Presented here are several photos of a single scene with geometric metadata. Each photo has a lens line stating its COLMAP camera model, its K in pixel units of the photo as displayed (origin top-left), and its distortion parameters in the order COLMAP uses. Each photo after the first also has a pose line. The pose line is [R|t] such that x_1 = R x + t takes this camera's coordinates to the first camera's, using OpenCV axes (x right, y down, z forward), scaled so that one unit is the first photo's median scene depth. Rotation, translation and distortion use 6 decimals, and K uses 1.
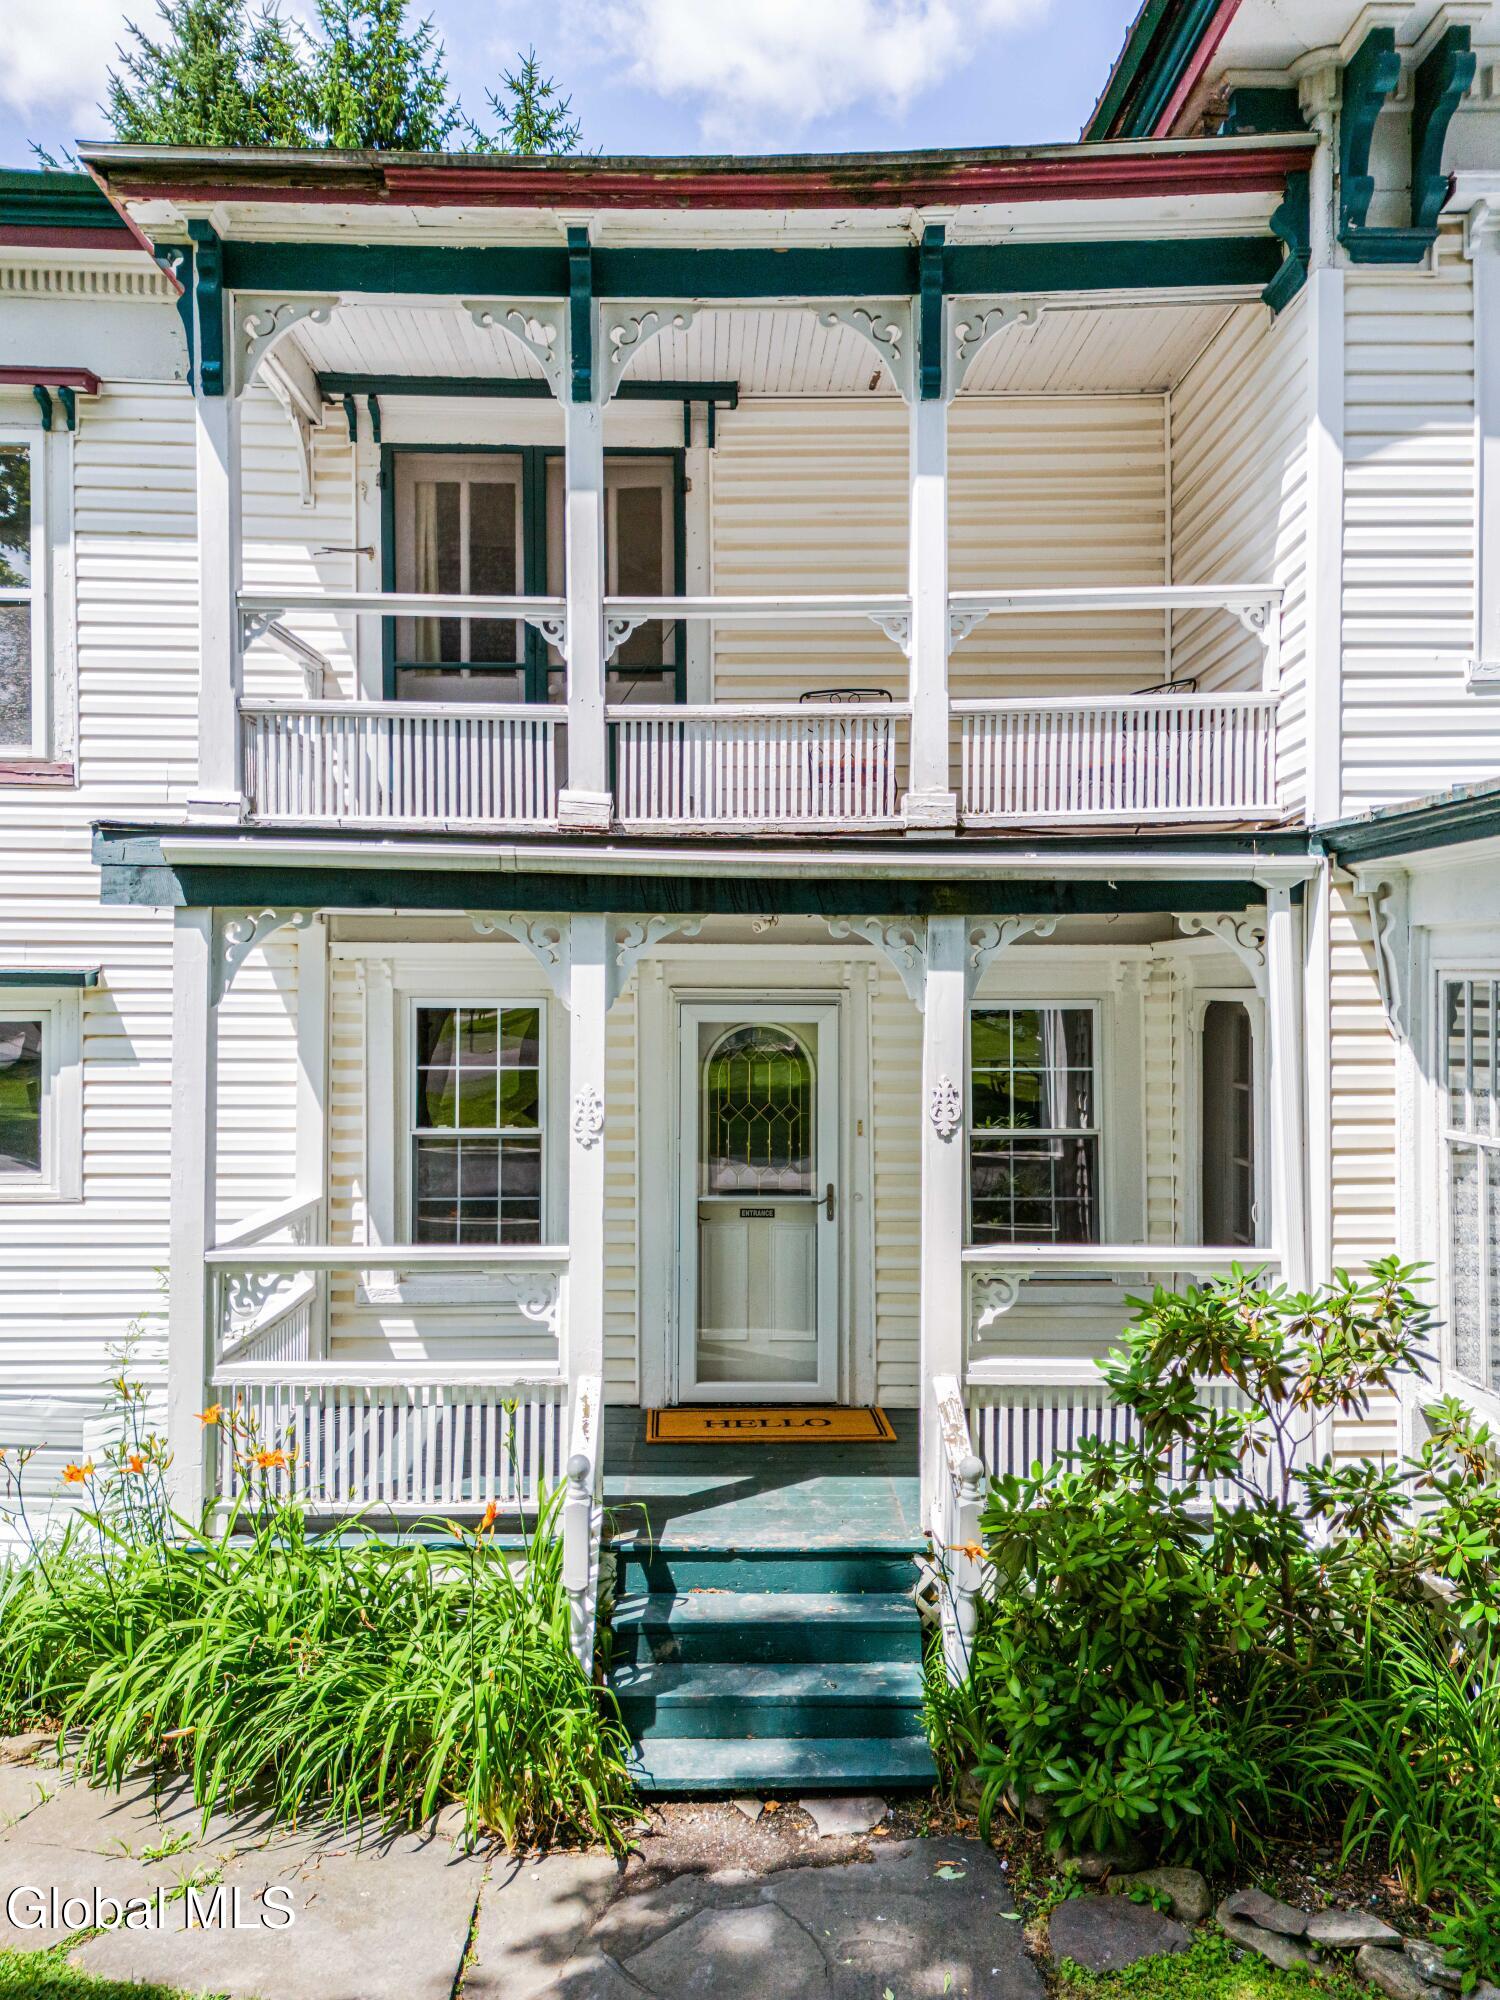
lens RADIAL K [[1475.9, 0, 738.8], [0, 1475.9, 1001.7], [0, 0, 1]] dist [0.091387, -0.059169]
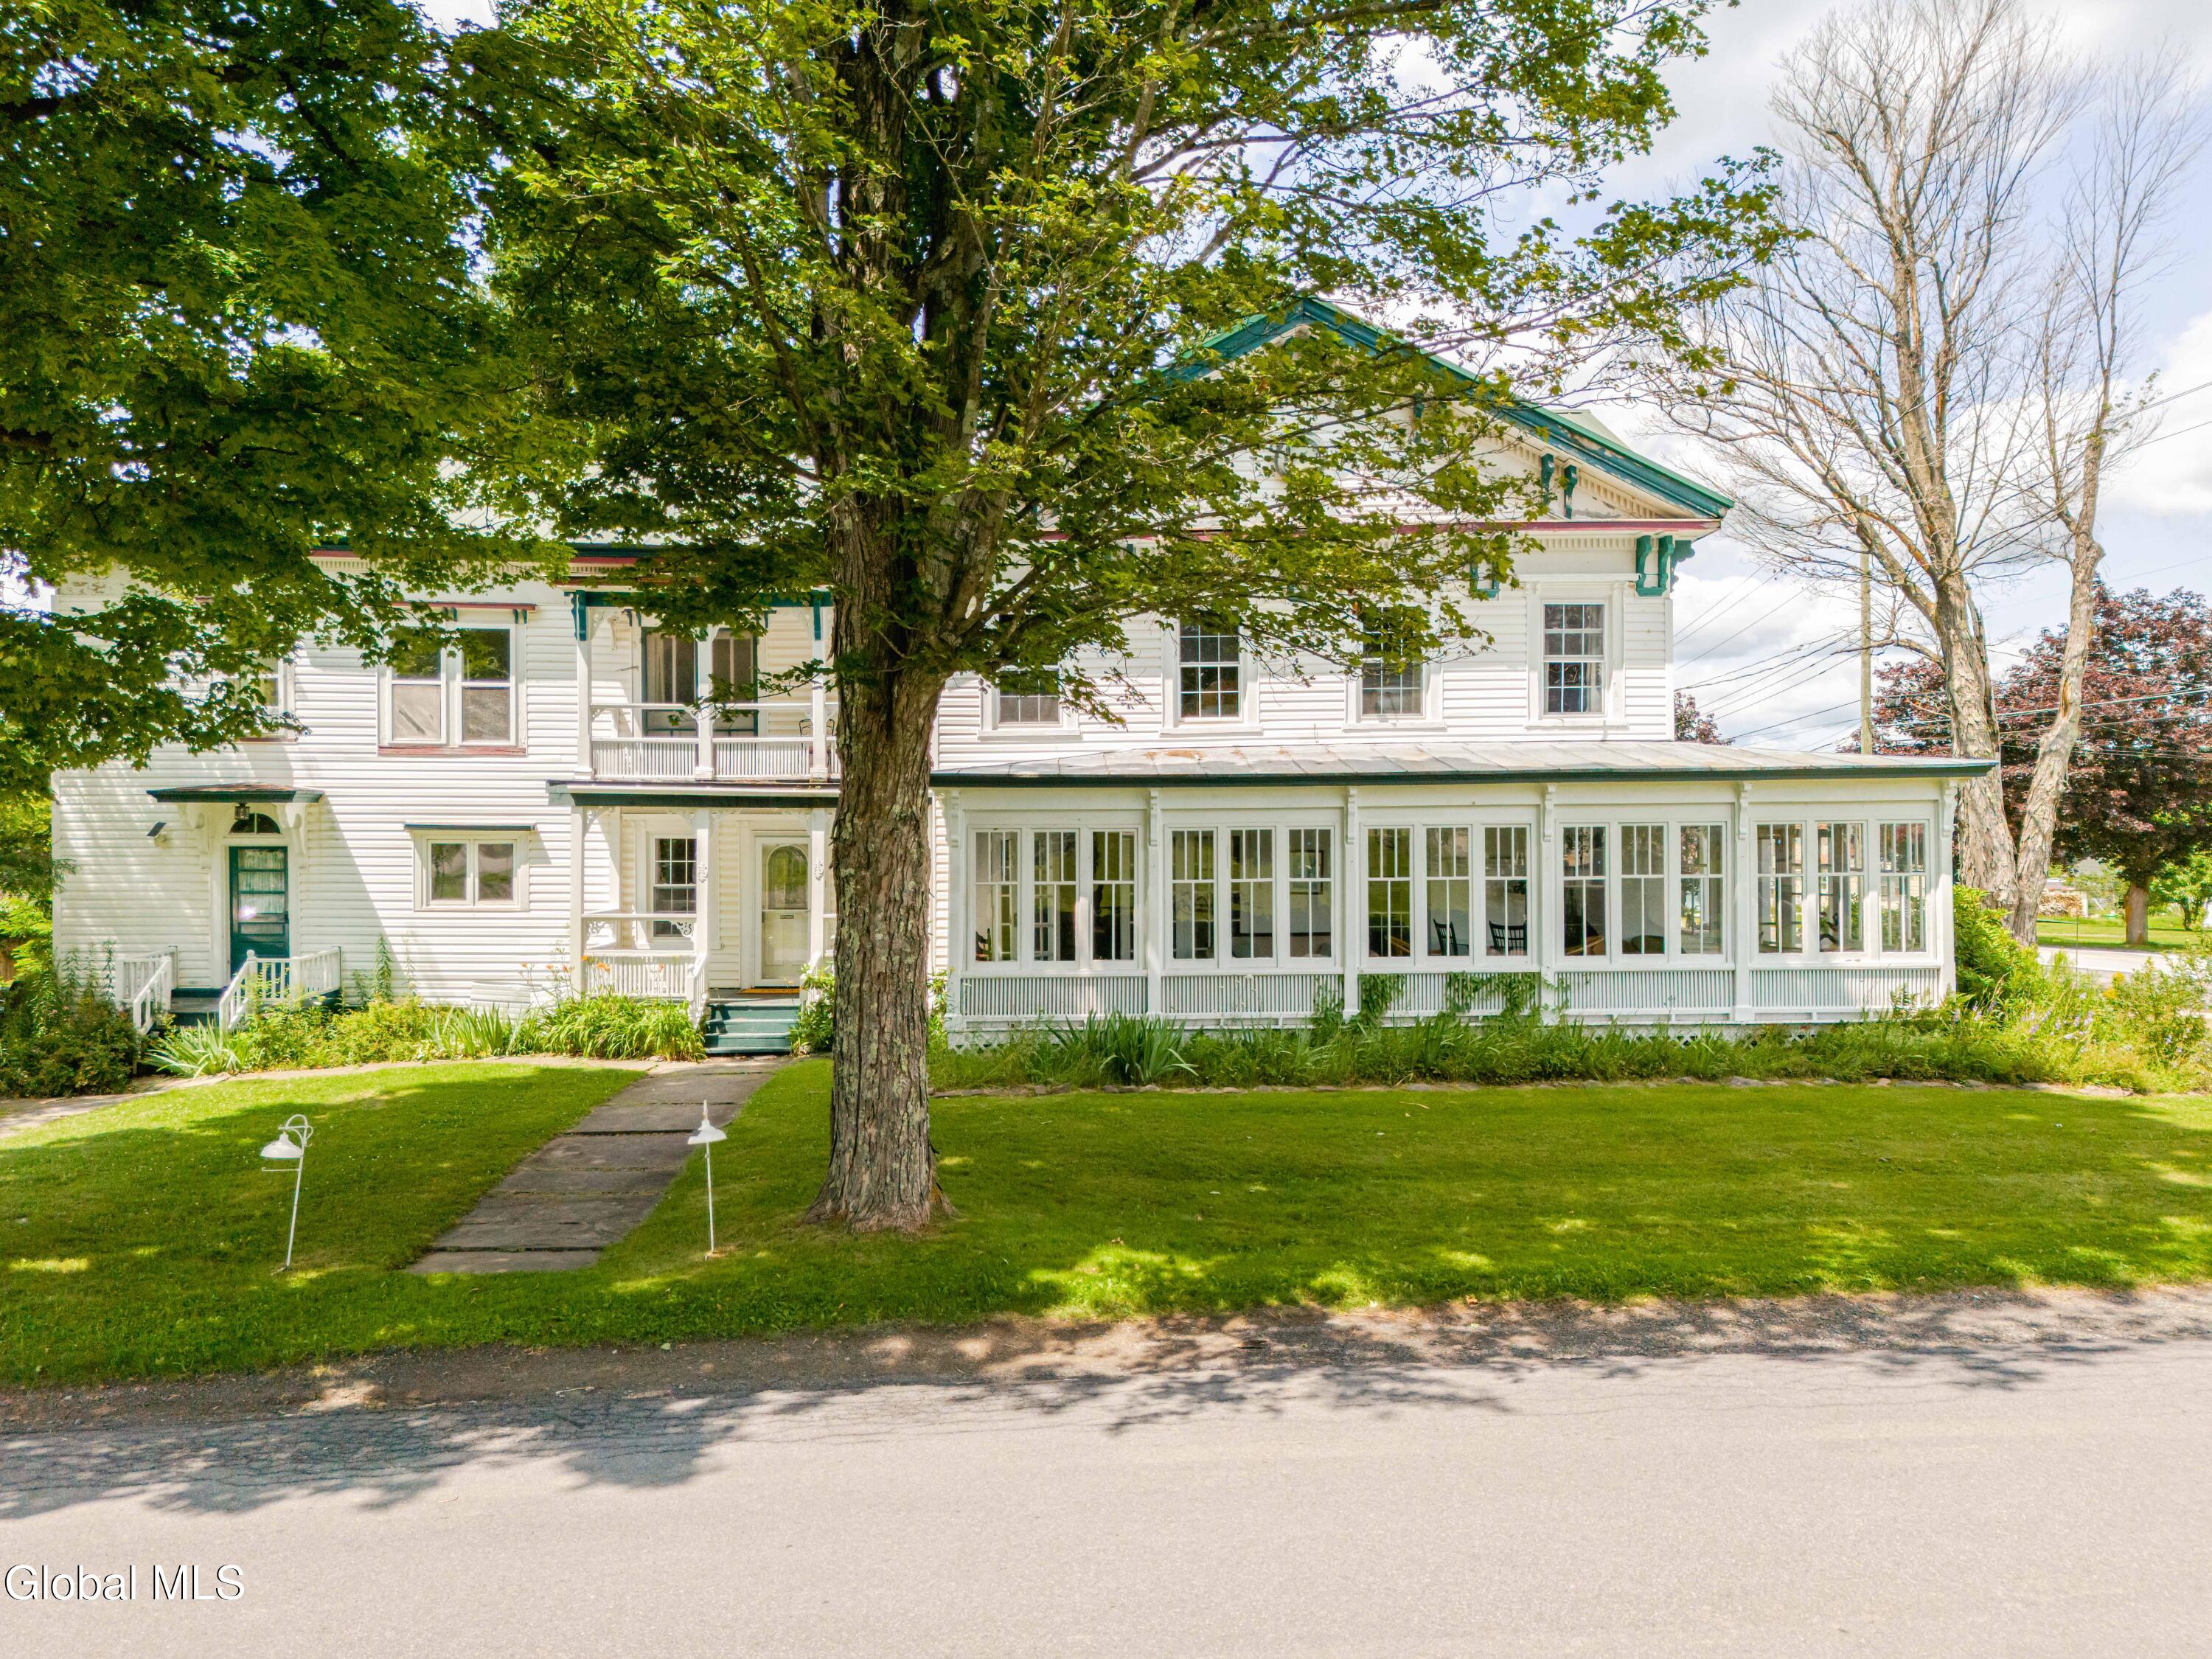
lens RADIAL K [[1632.3, 0, 1099.1], [0, 1632.3, 840.9], [0, 0, 1]] dist [0.091387, -0.059169]
pose [[0.999993, -0.003328, 0.001922, 0.694258], [0.003314, 0.999969, 0.007110, -0.011353], [-0.001946, -0.007103, 0.999973, -2.358312]]
